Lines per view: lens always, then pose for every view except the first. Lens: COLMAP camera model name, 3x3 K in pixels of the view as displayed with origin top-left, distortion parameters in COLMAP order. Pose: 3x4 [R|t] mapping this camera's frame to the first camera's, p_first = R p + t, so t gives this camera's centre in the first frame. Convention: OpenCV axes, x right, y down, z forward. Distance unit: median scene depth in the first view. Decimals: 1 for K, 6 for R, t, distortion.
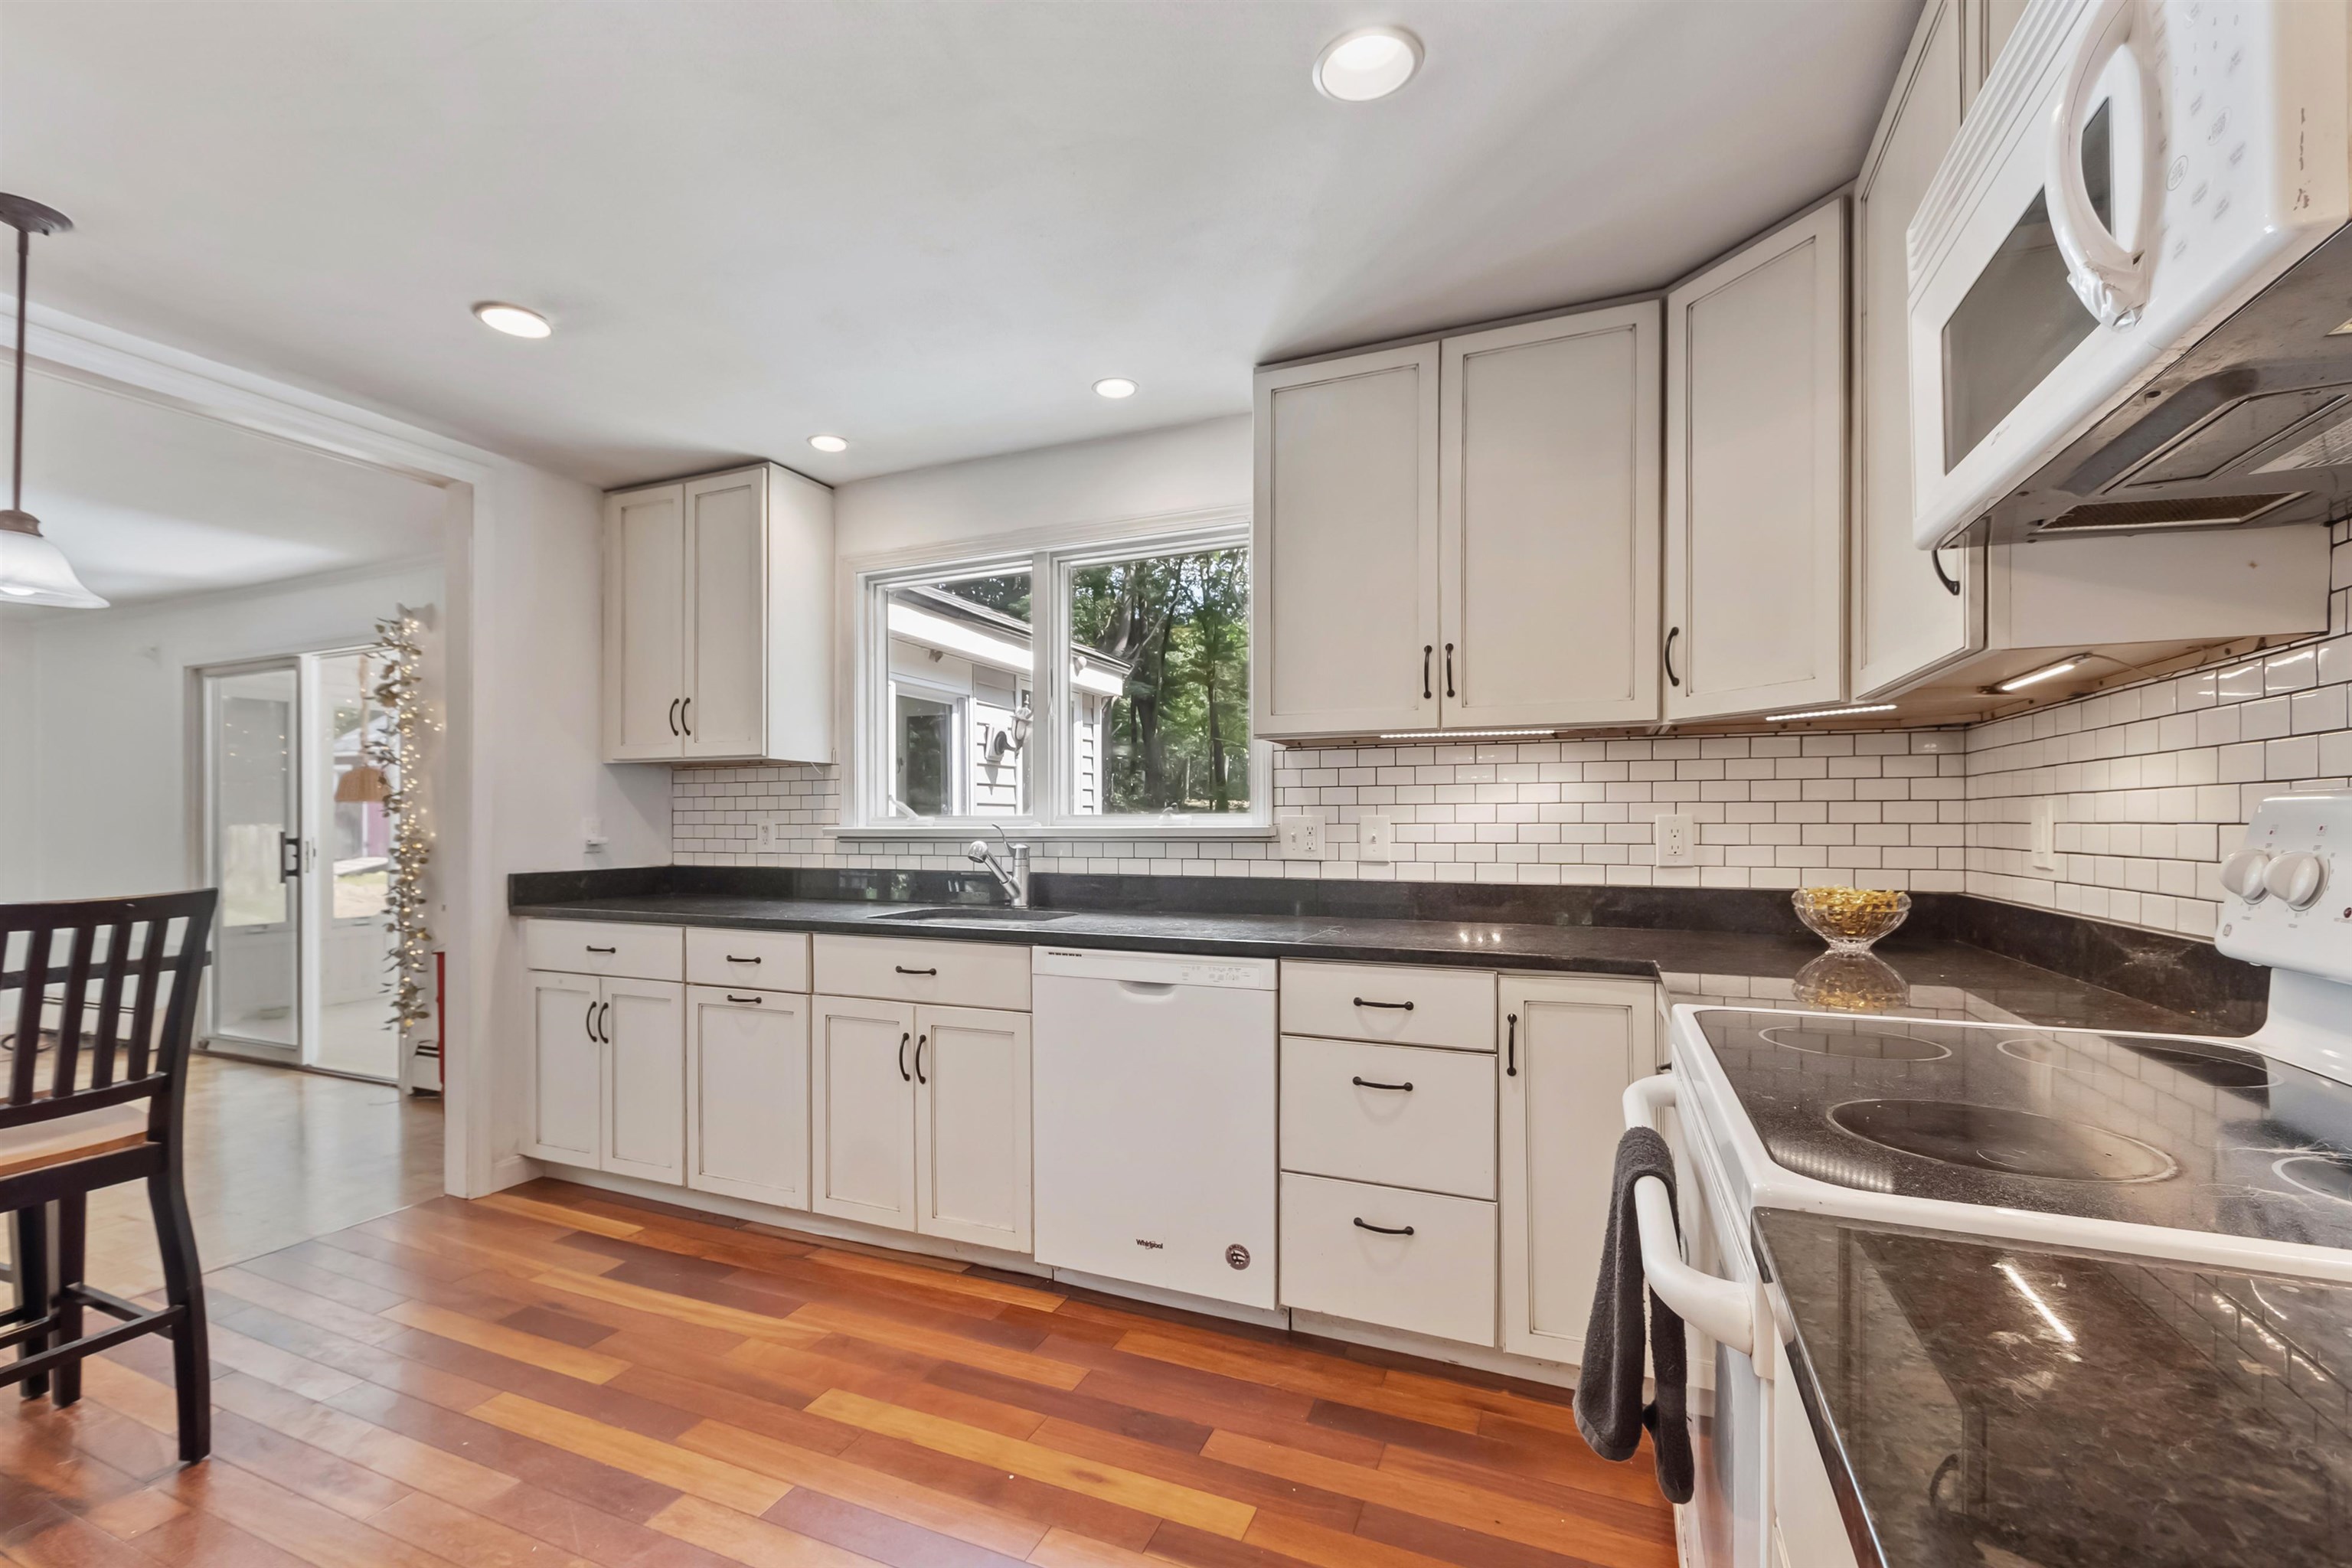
lens RADIAL K [[1033.1, 0, 1119.4], [0, 1033.1, 819.2], [0, 0, 1]] dist [-0.000662, 0.000756]
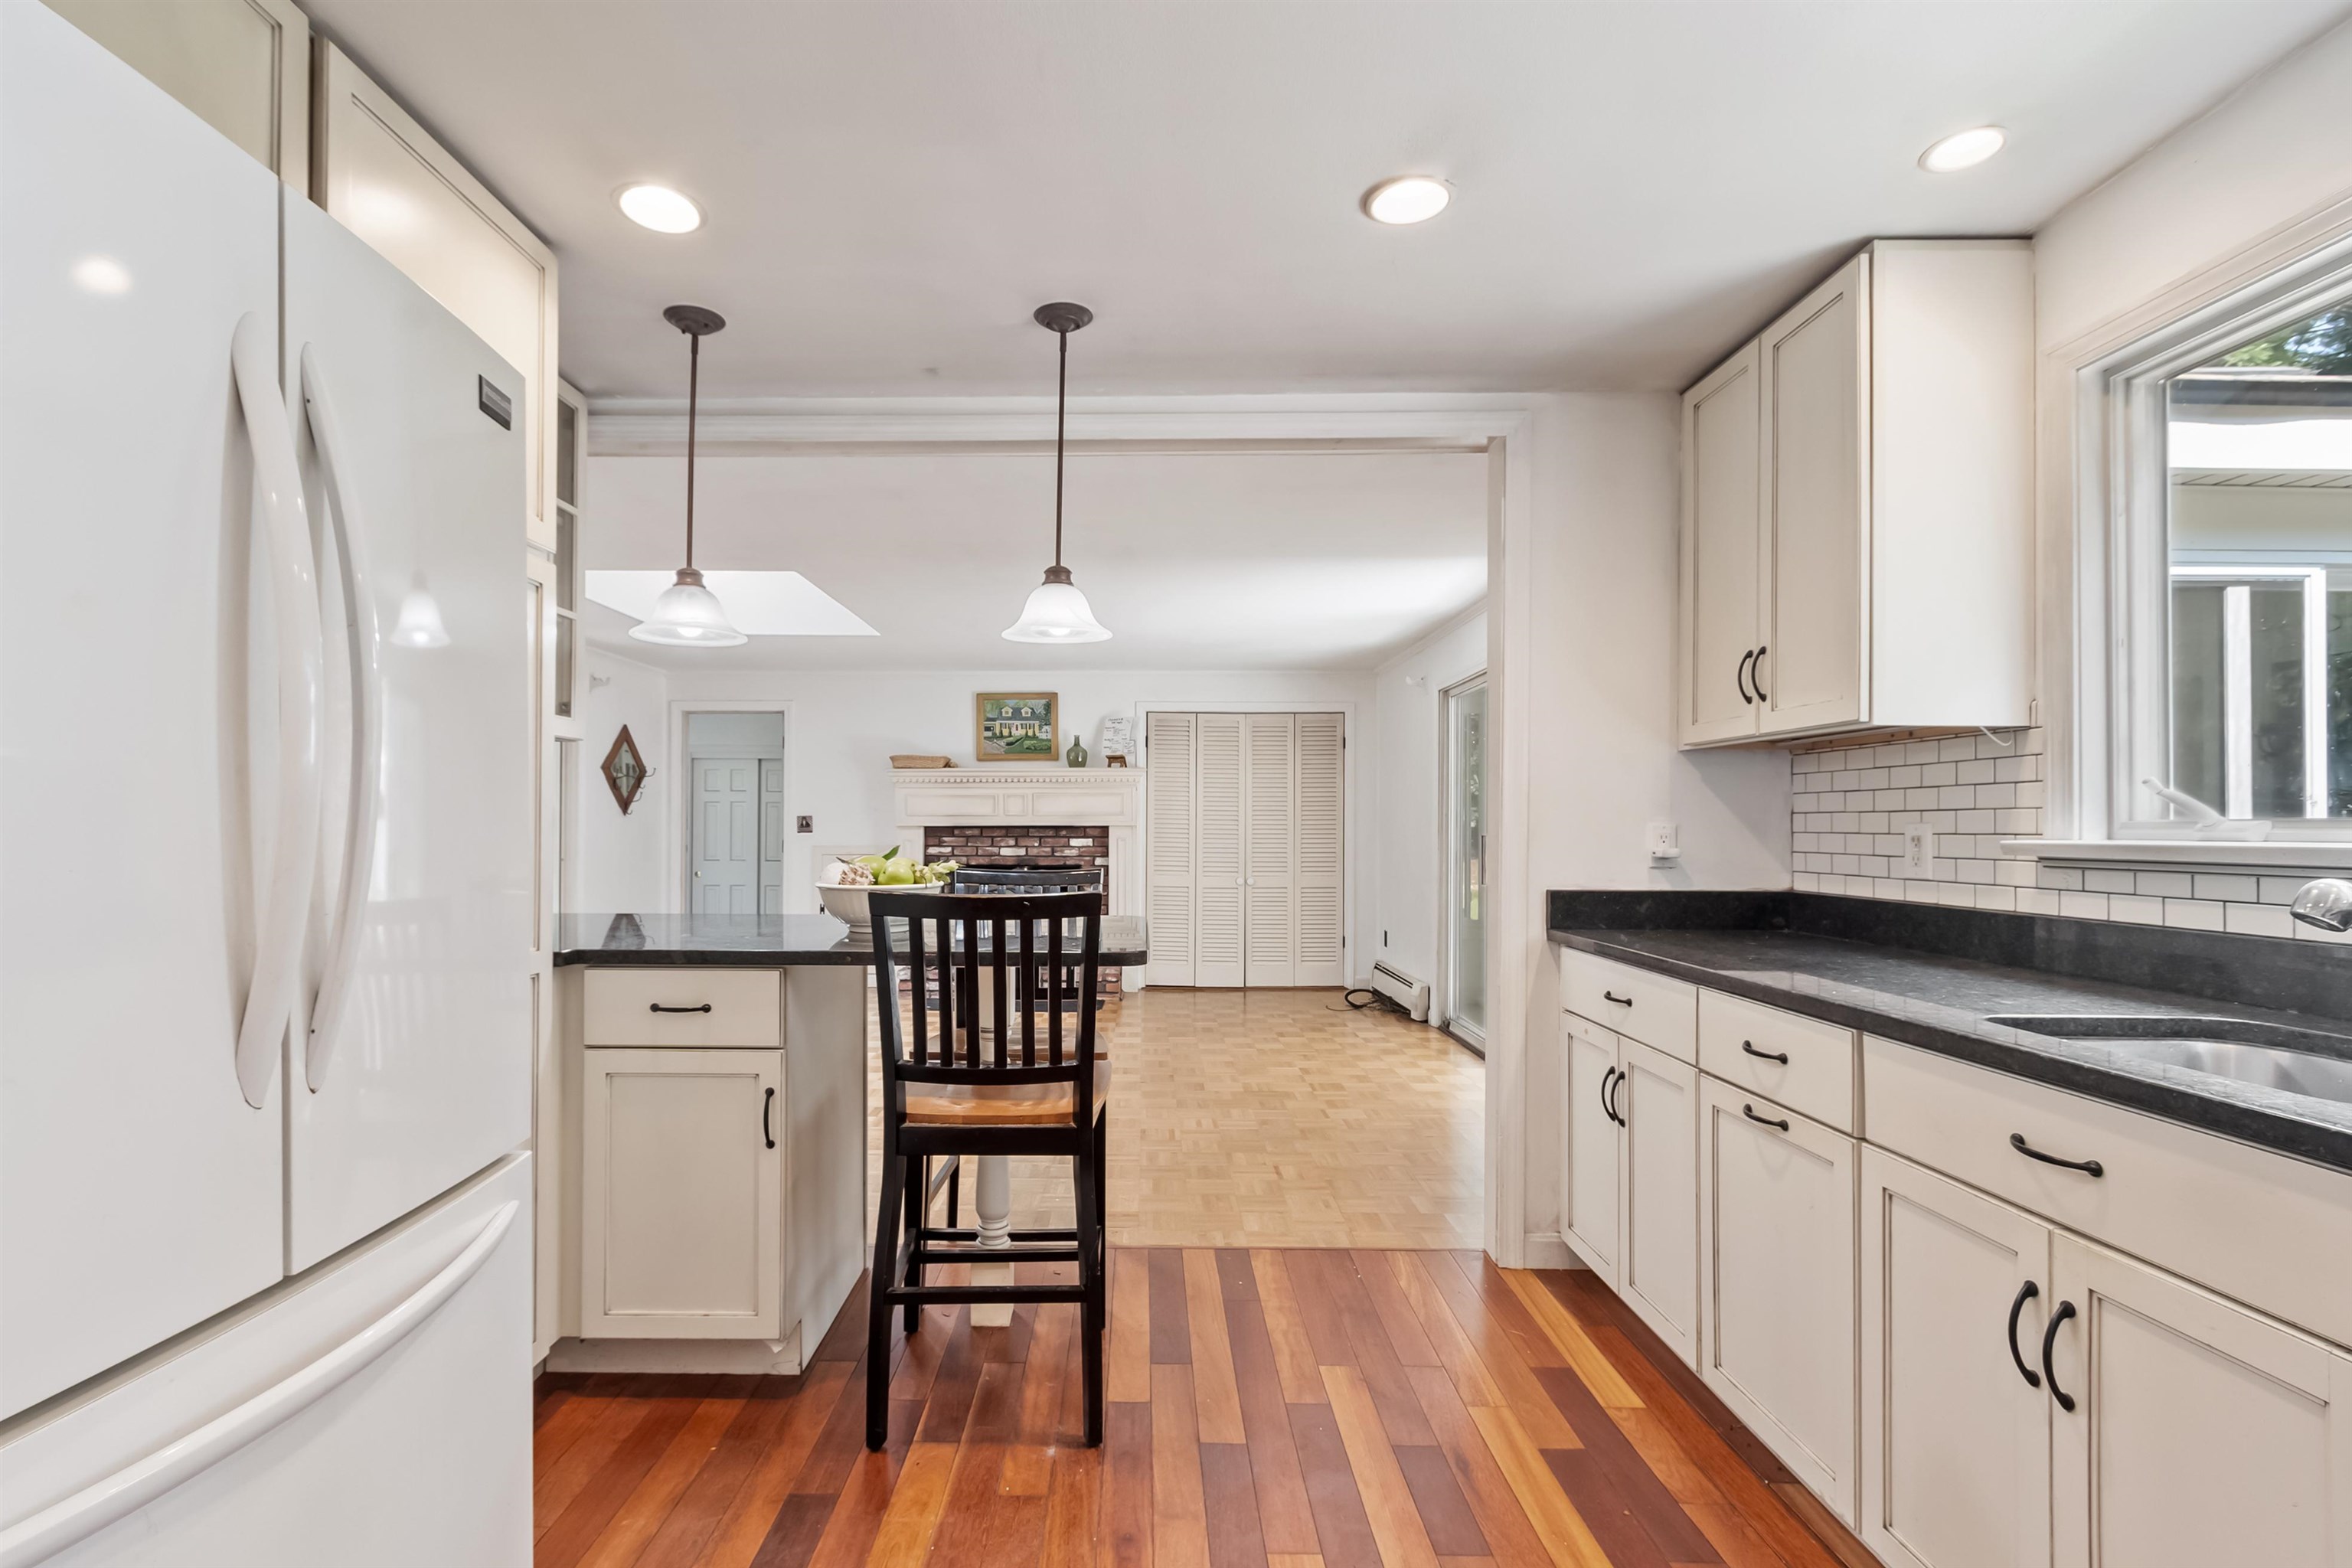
lens RADIAL K [[1057.1, 0, 1121.3], [0, 1057.1, 810.4], [0, 0, 1]] dist [0.022940, -0.018528]
pose [[0.392166, -0.009837, -0.919842, 0.059743], [-0.000903, 0.999938, -0.011079, -0.001416], [0.919894, 0.005176, 0.392133, 0.328499]]
